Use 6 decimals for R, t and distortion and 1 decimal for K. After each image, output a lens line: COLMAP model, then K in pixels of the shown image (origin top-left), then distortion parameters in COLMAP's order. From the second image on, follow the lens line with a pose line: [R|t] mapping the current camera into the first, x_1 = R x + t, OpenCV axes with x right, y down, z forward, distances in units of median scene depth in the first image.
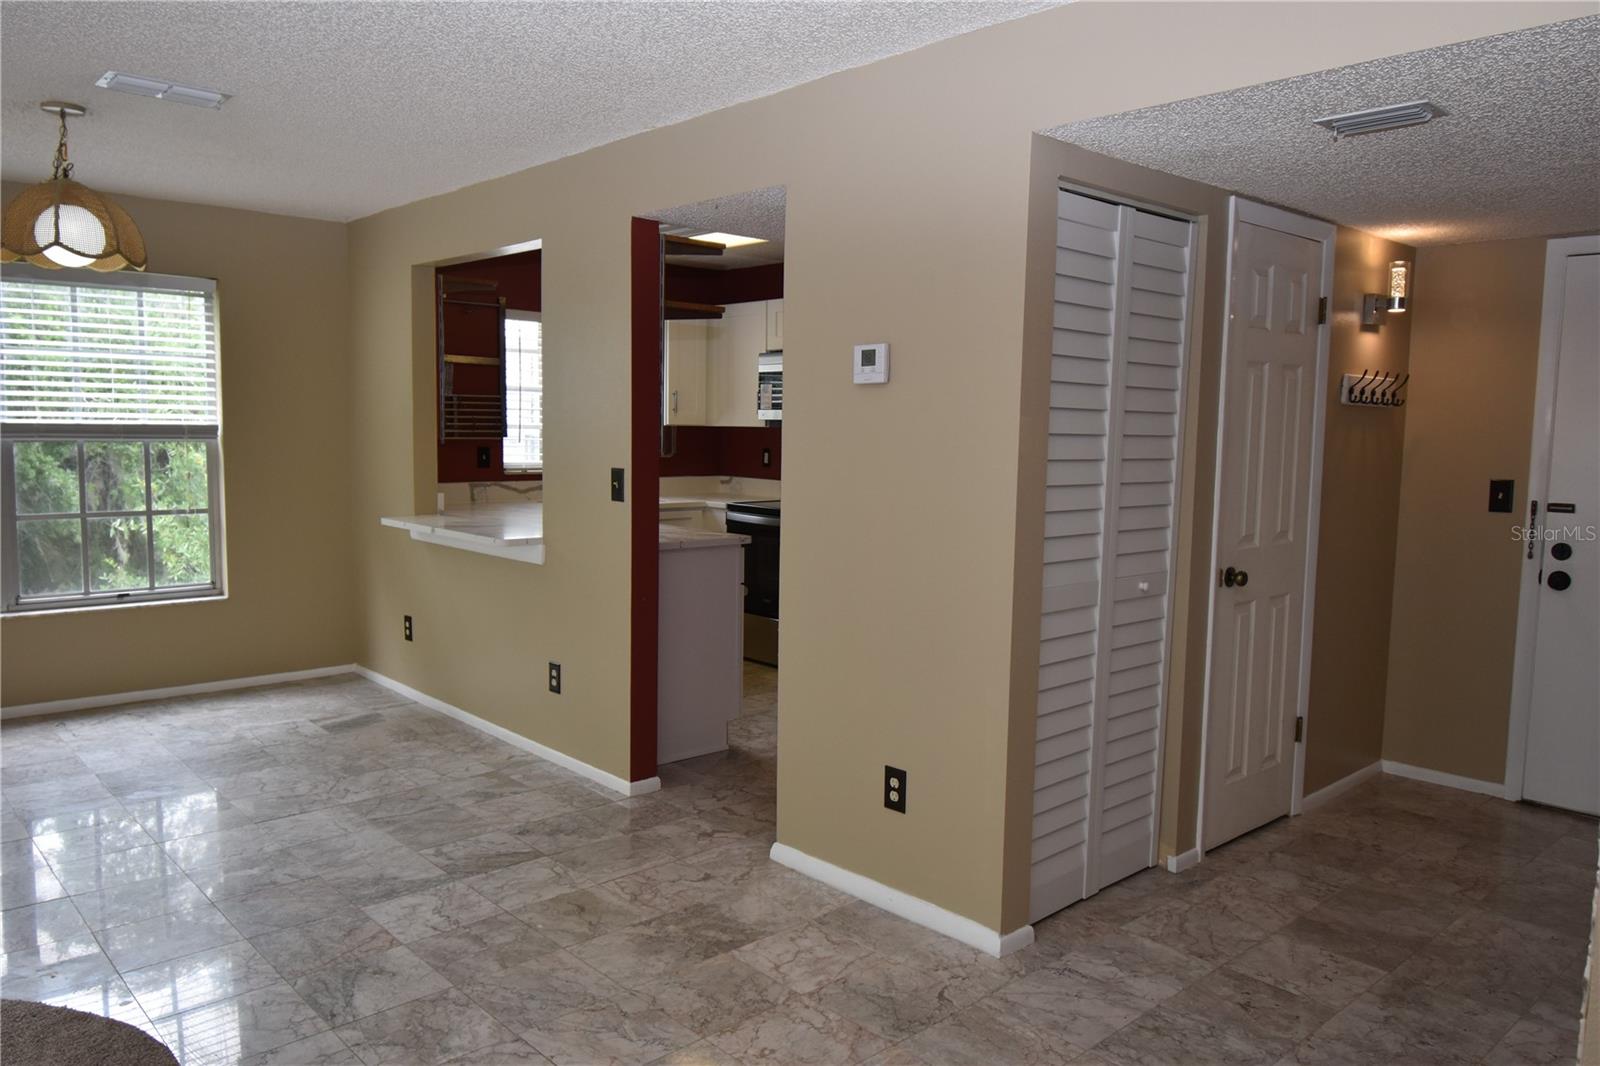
lens RADIAL K [[1147.5, 0, 801.1], [0, 1147.5, 537.6], [0, 0, 1]] dist [0.008124, -0.026115]
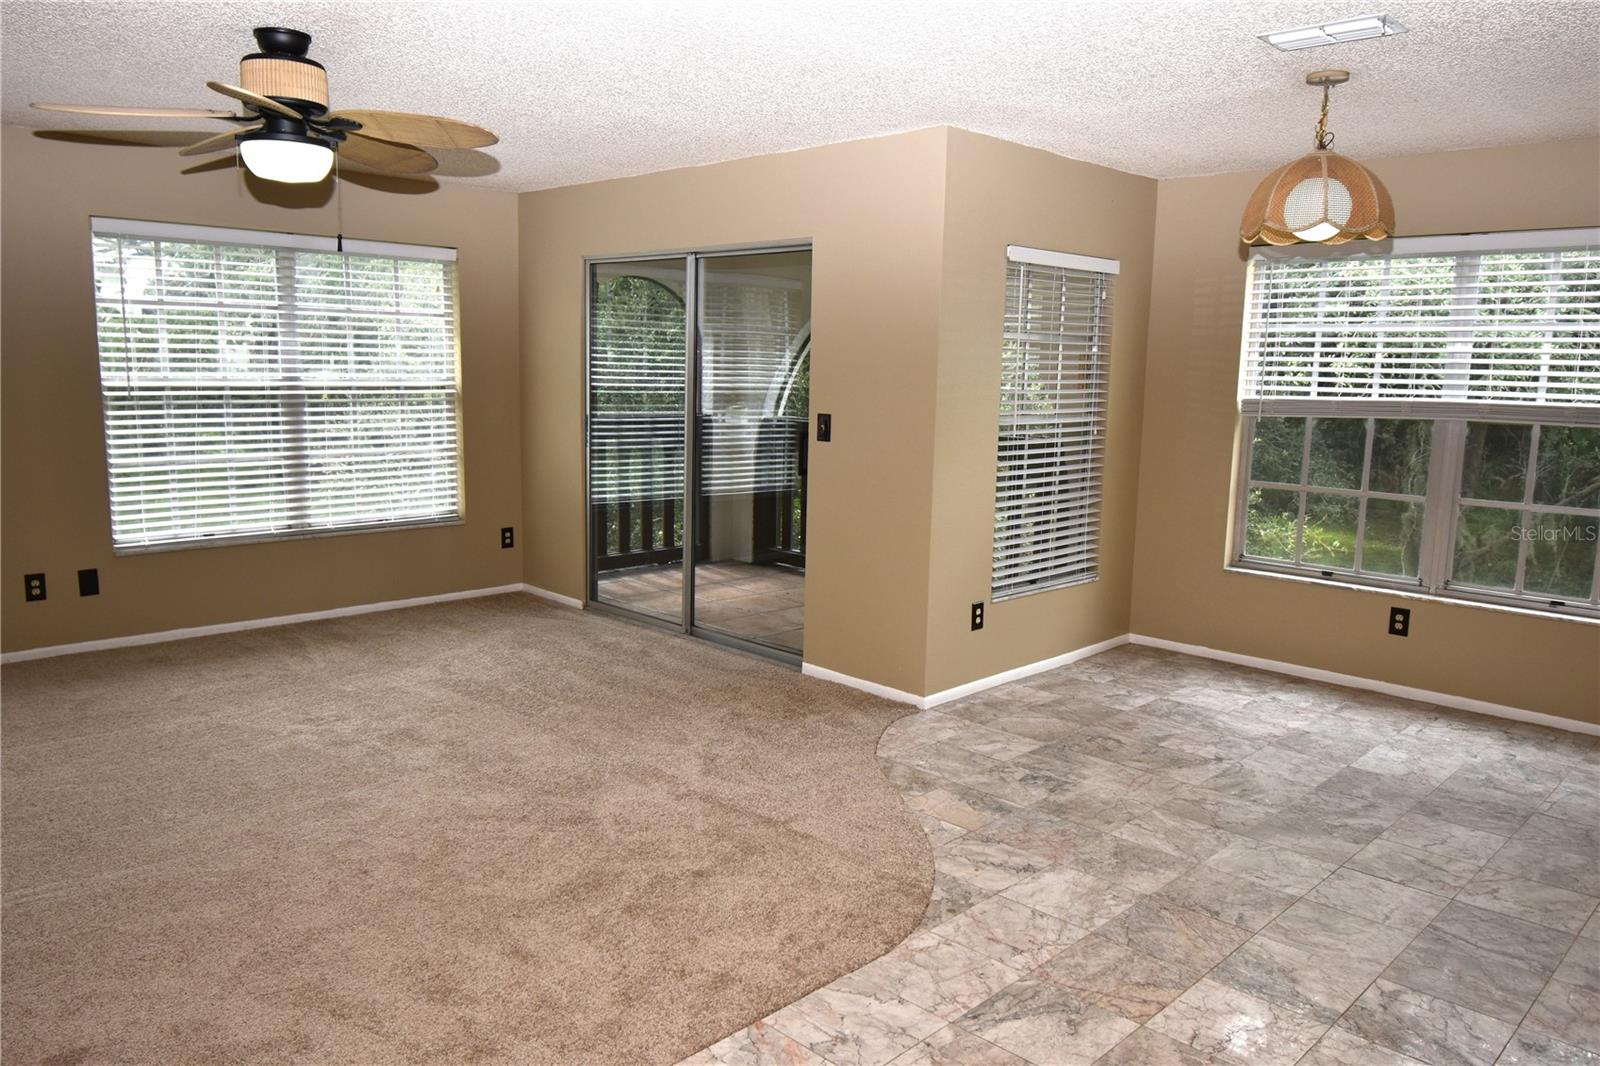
lens RADIAL K [[1146.9, 0, 793.1], [0, 1146.9, 537.3], [0, 0, 1]] dist [0.000874, -0.023782]
pose [[0.042906, 0.133283, -0.990149, 0.308580], [-0.116846, 0.984930, 0.127517, -0.054456], [0.992223, 0.110223, 0.057833, 0.474994]]
